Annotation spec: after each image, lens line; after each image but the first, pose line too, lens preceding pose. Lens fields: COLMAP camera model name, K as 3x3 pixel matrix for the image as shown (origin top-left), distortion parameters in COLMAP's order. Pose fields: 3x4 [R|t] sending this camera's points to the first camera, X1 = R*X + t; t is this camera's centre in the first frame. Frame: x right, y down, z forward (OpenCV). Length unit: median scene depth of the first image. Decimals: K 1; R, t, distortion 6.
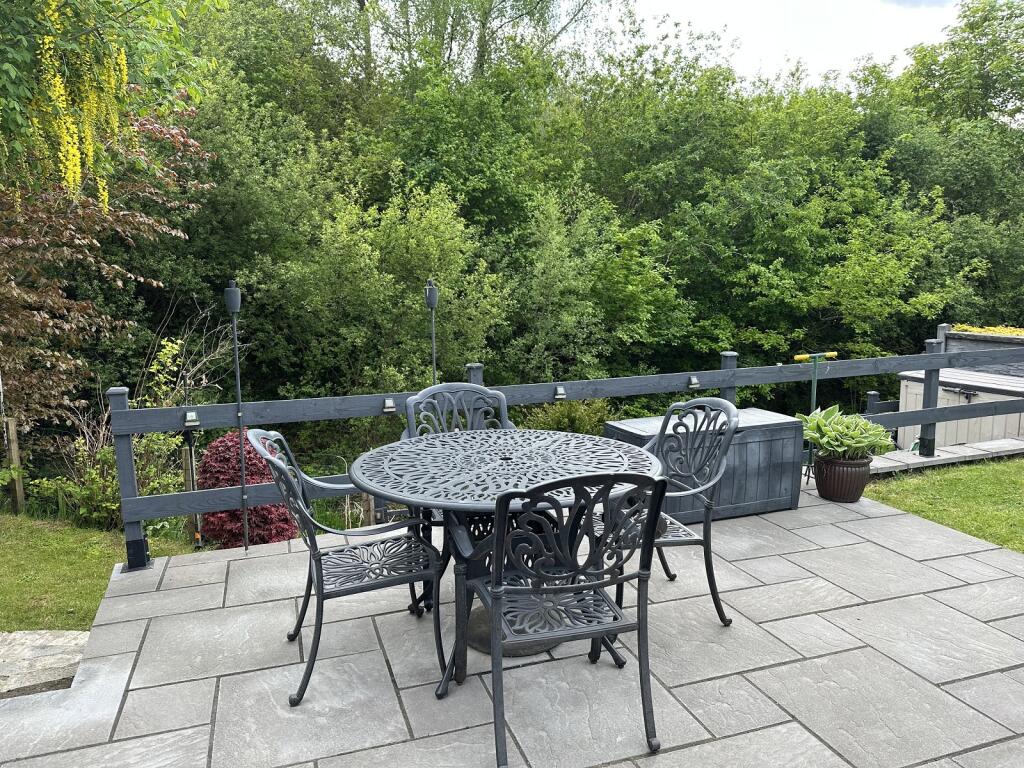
lens RADIAL K [[727.2, 0, 511.8], [0, 727.2, 390.6], [0, 0, 1]] dist [0.052546, -0.058599]
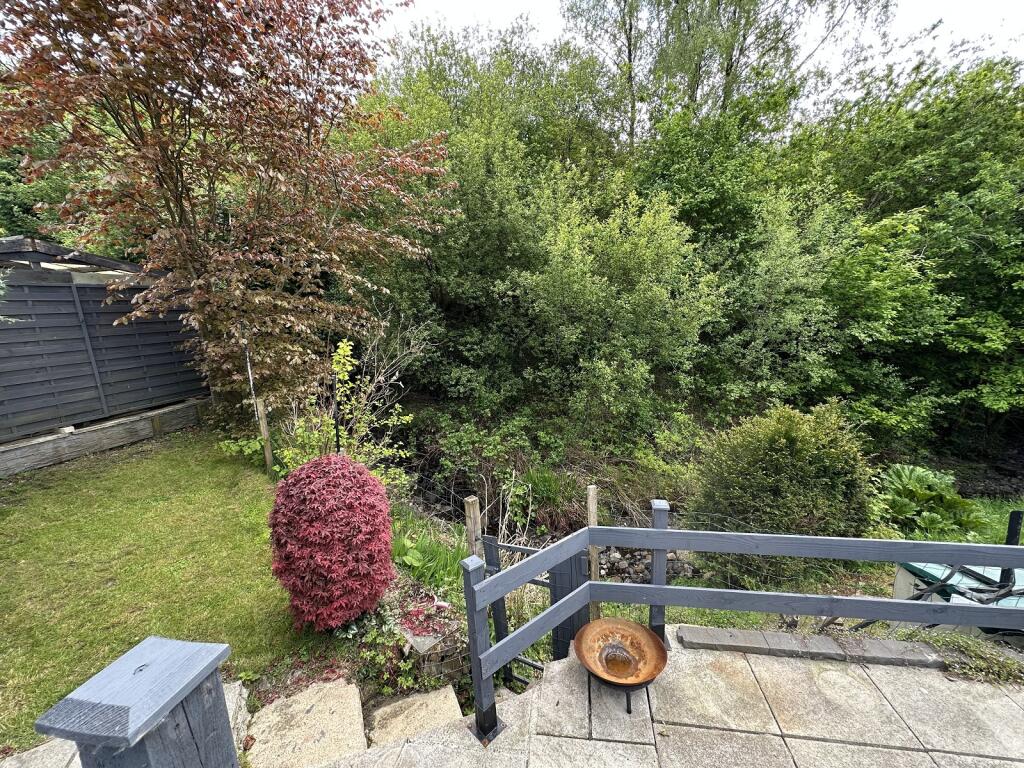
lens RADIAL K [[410.8, 0, 505.1], [0, 410.8, 379.7], [0, 0, 1]] dist [-0.002045, -0.001205]
pose [[0.868388, 0.075011, -0.490180, 0.015412], [-0.045169, 0.996349, 0.072450, -0.032324], [0.493825, -0.040774, 0.868605, 0.283773]]
